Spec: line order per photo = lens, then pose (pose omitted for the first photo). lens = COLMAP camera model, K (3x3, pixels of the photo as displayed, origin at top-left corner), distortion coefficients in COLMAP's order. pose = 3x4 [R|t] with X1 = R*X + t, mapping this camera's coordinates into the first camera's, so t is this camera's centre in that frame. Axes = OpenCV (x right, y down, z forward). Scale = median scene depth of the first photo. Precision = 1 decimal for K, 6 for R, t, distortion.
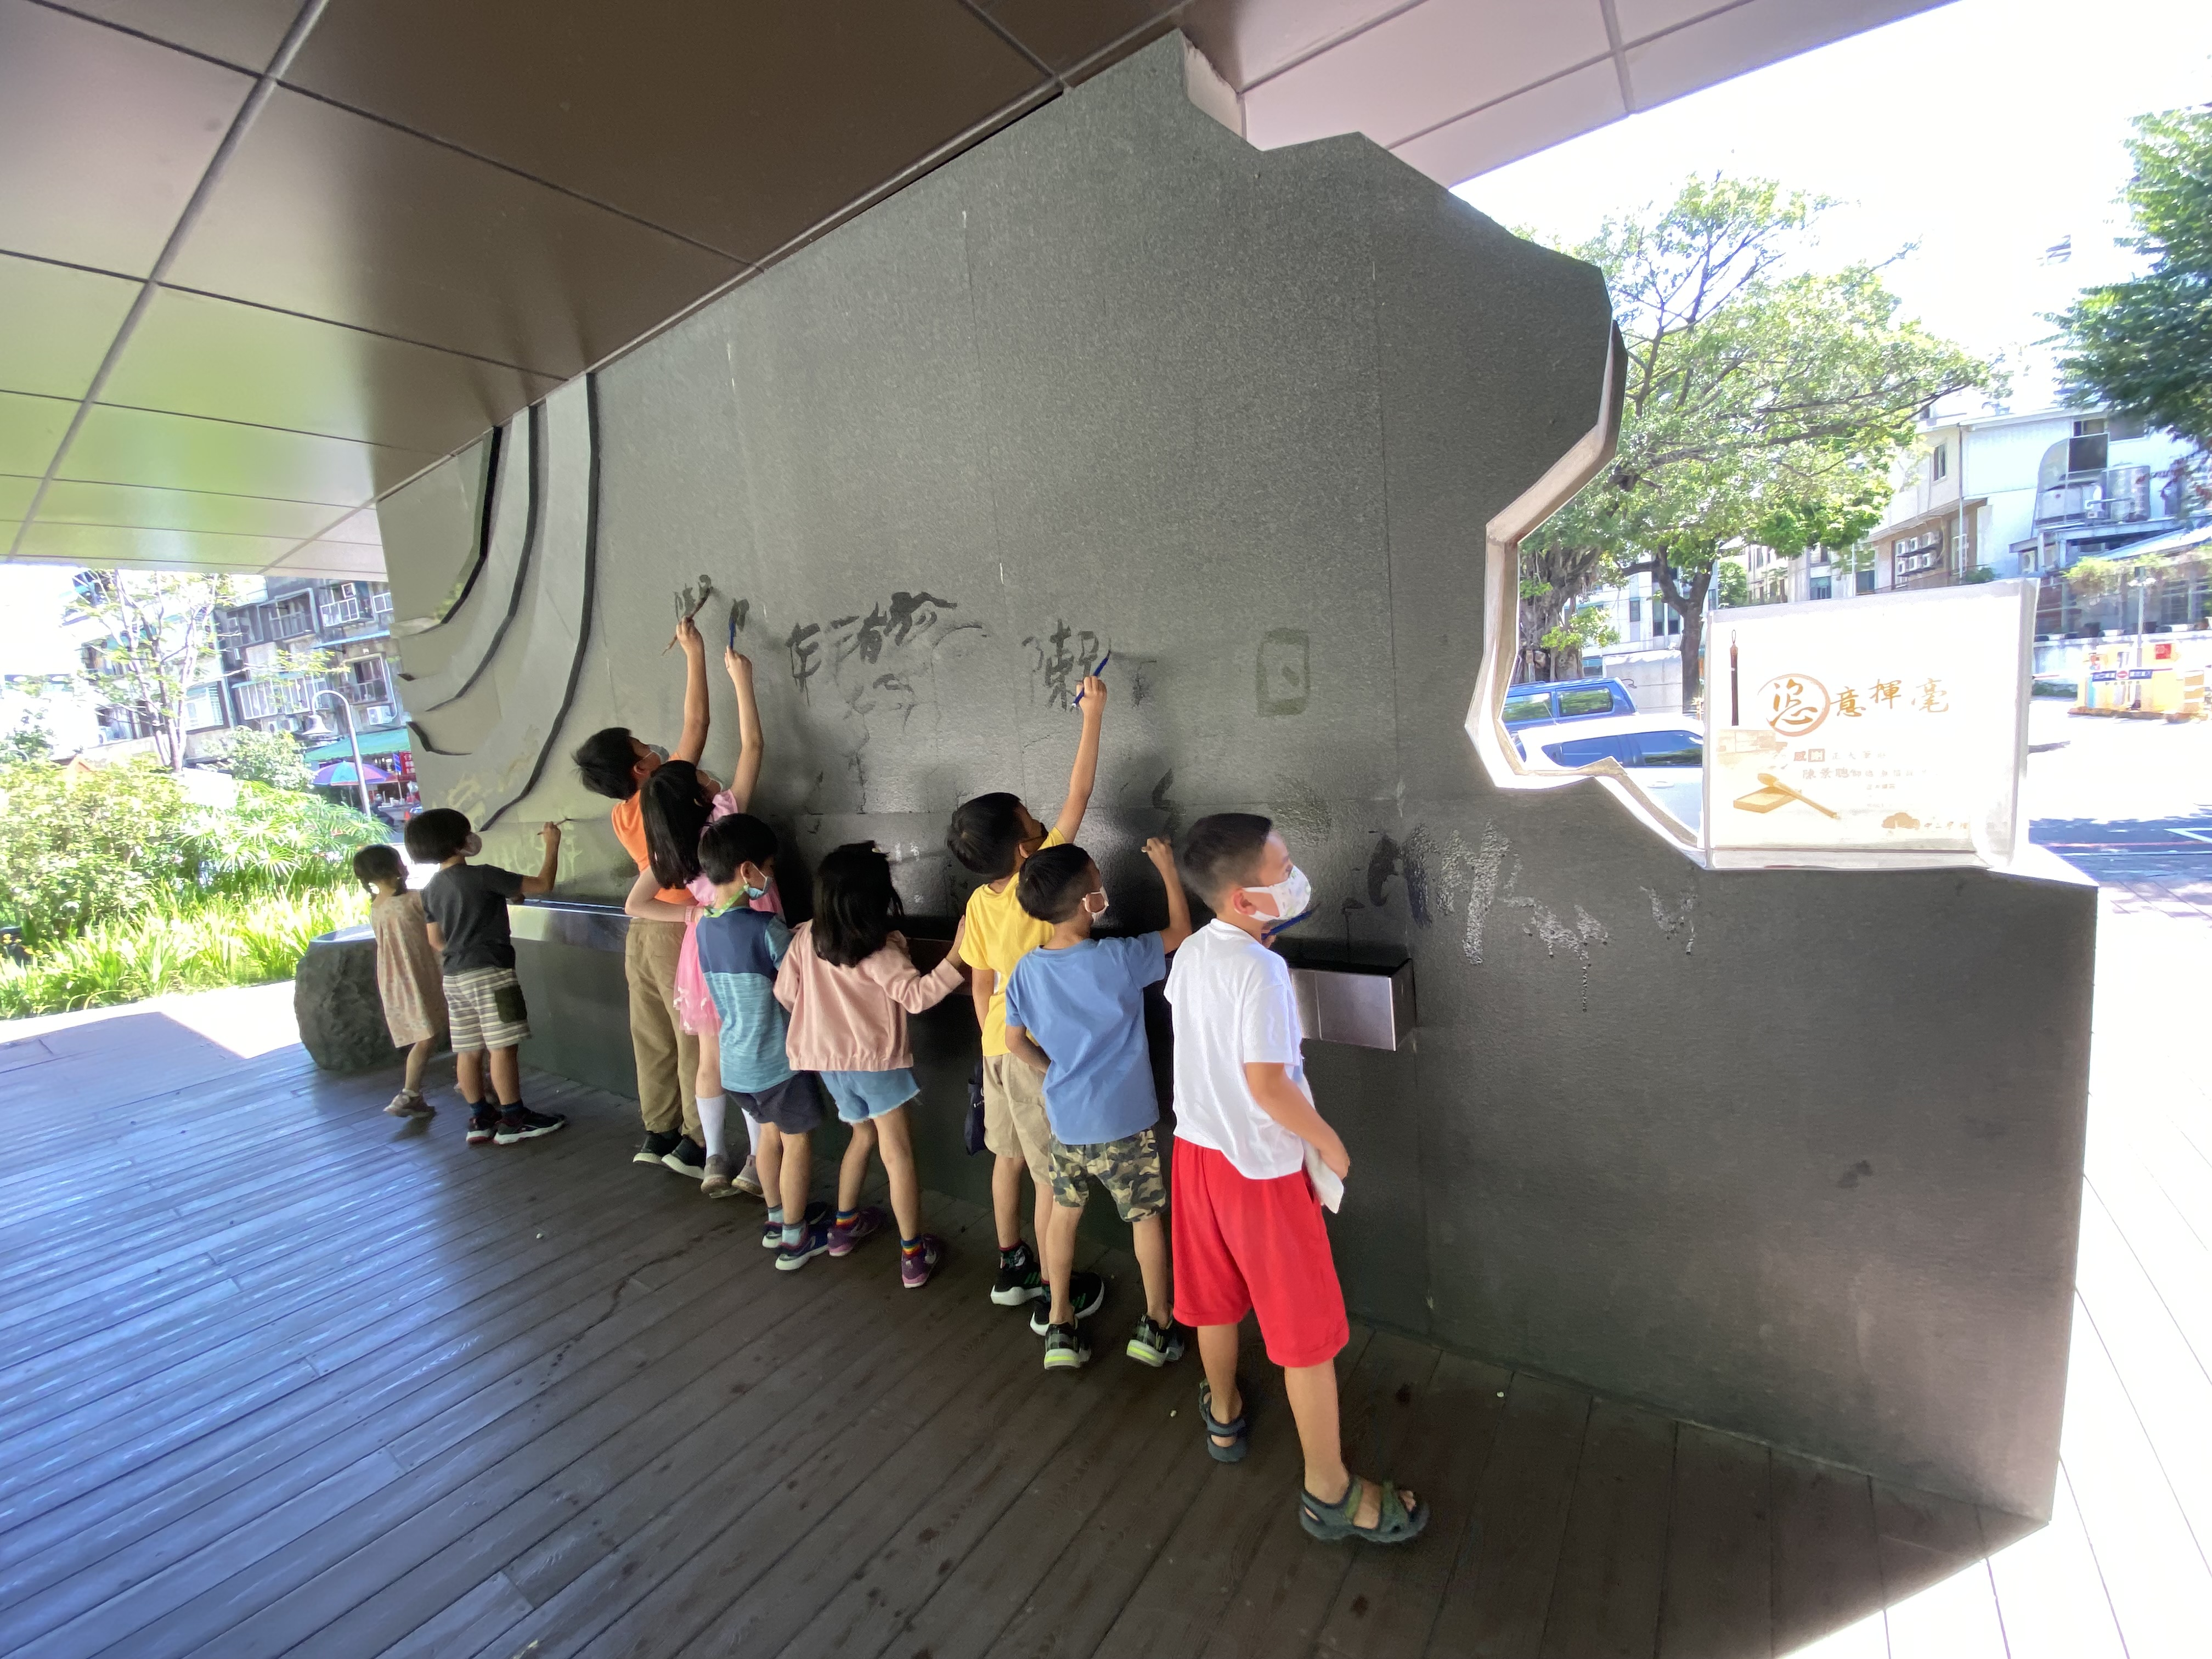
lens RADIAL K [[894.6, 0, 1099.0], [0, 894.6, 845.7], [0, 0, 1]] dist [0.003990, -0.012005]
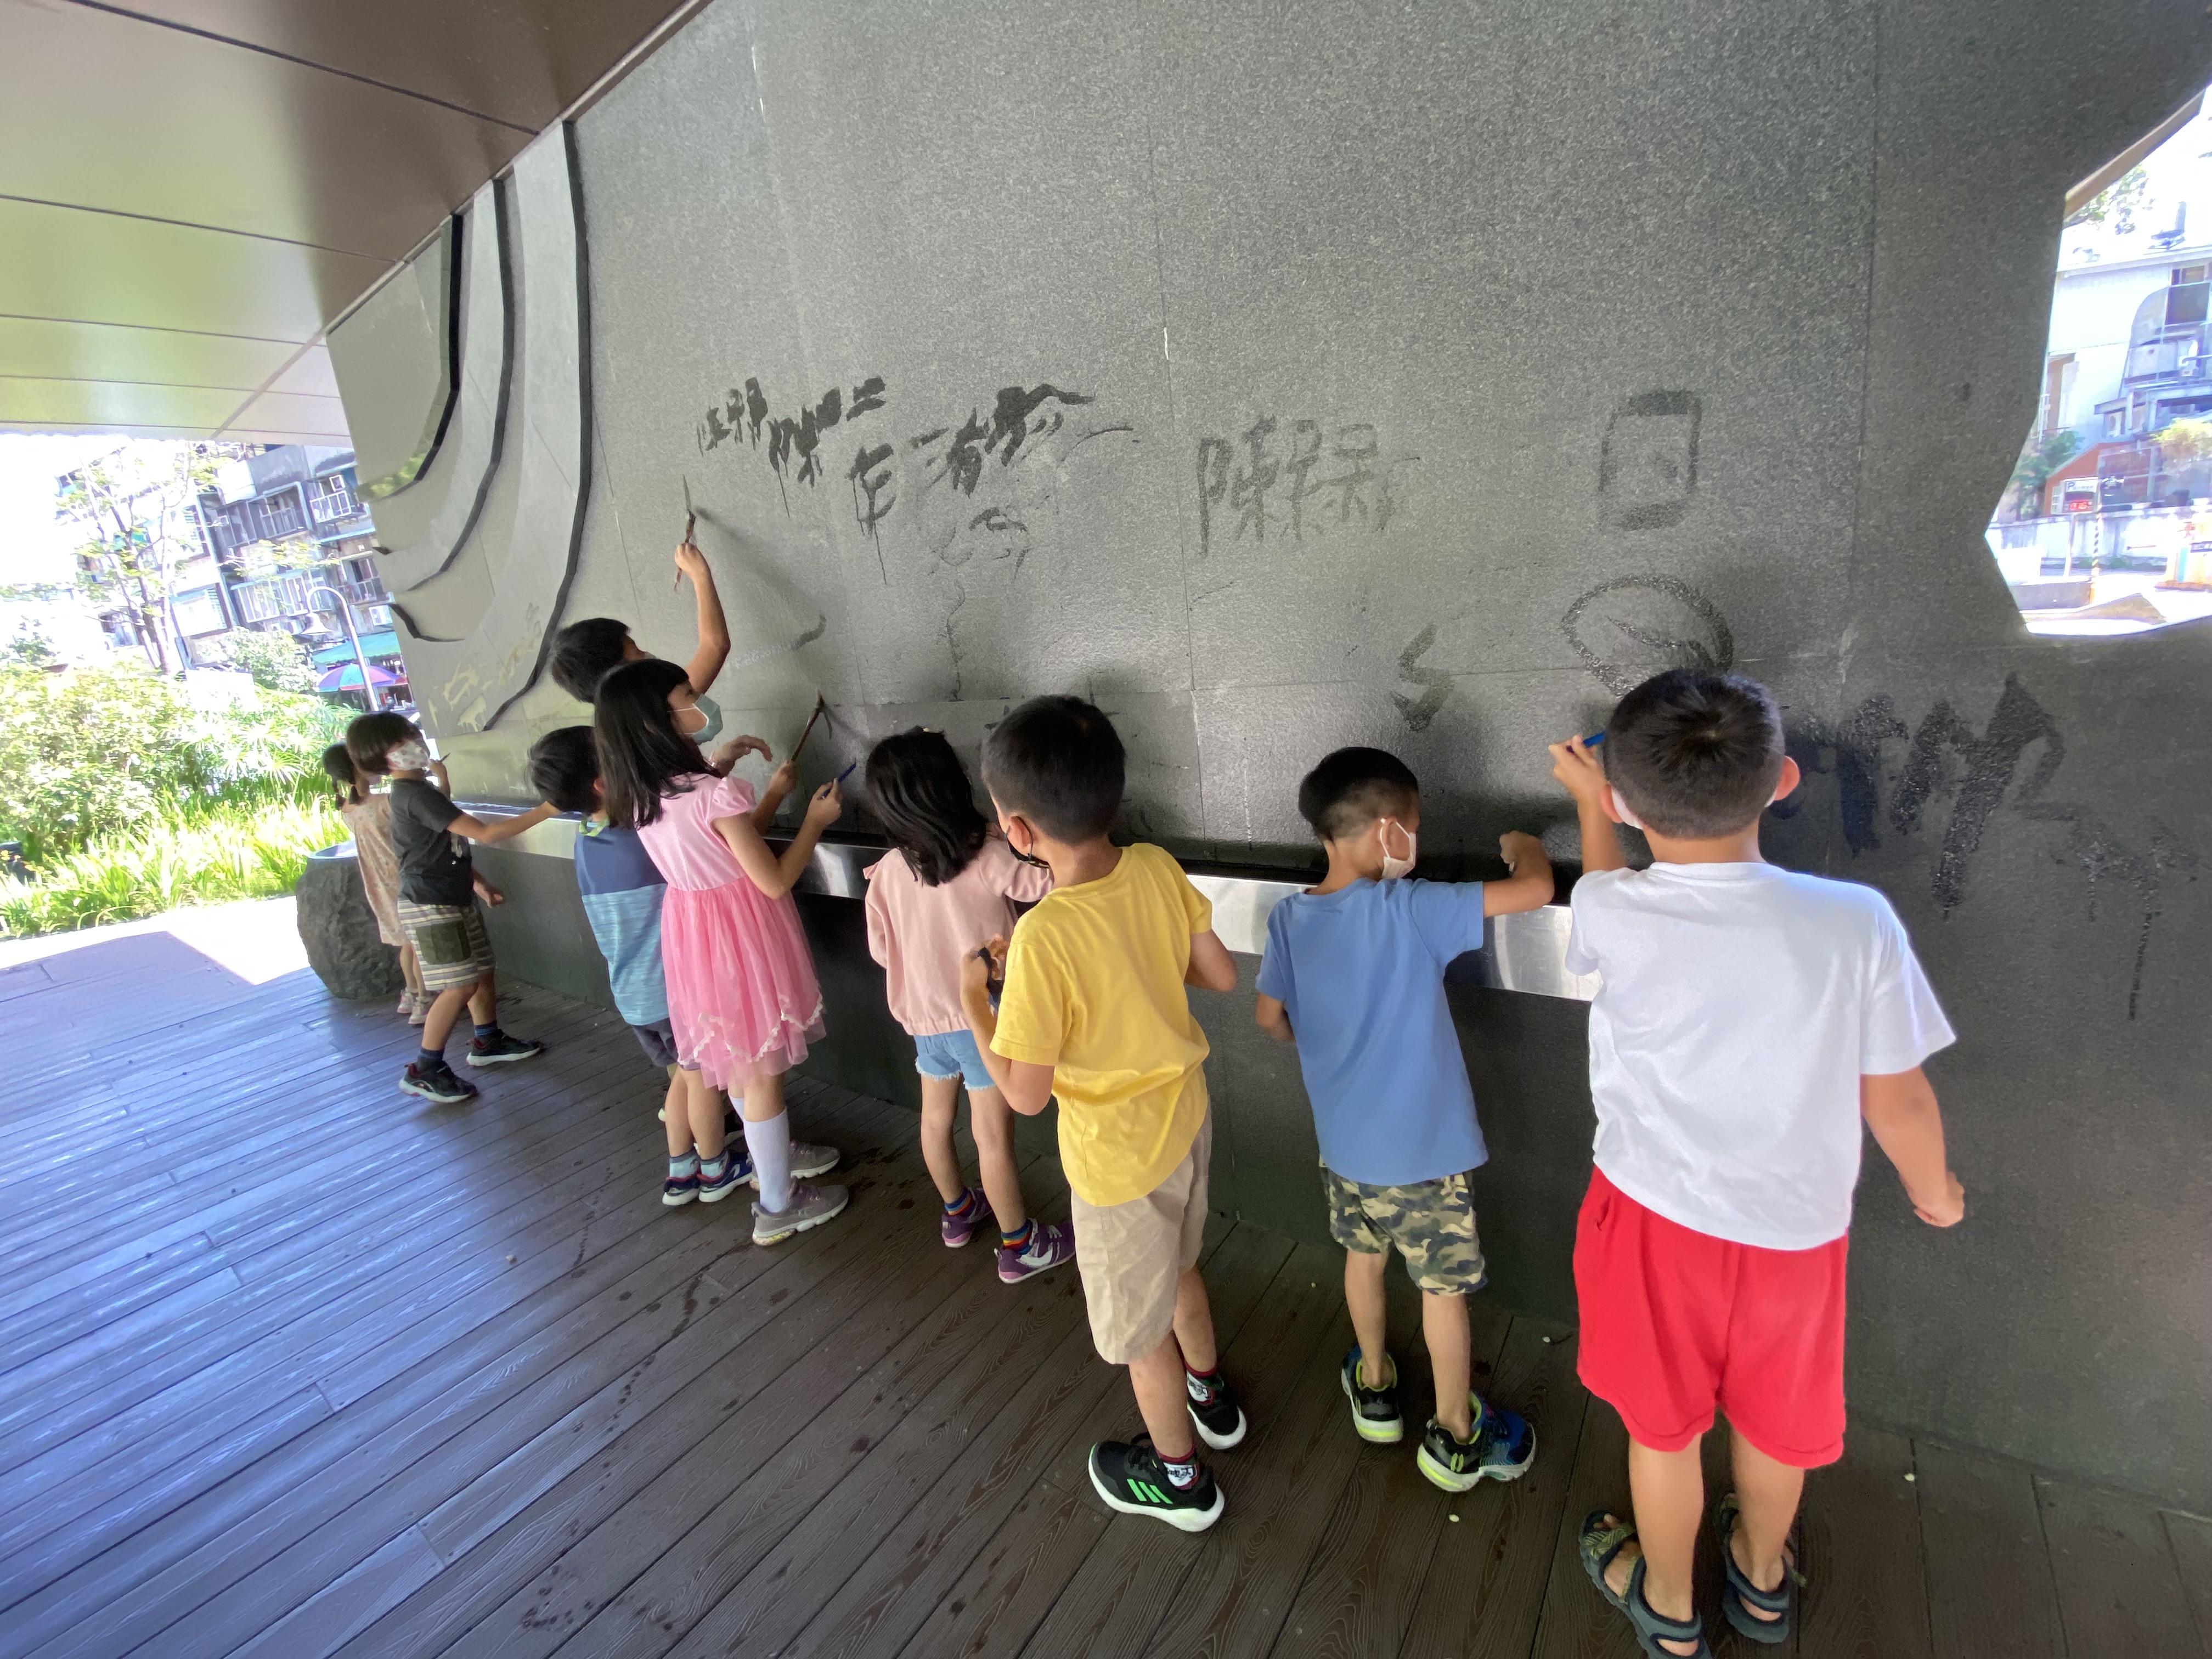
lens RADIAL K [[894.6, 0, 1099.0], [0, 894.6, 845.7], [0, 0, 1]] dist [0.003990, -0.012005]
pose [[0.999788, -0.011293, -0.017209, -0.097585], [0.013235, 0.993008, 0.117303, 0.001705], [0.015764, -0.117506, 0.992947, 0.161469]]
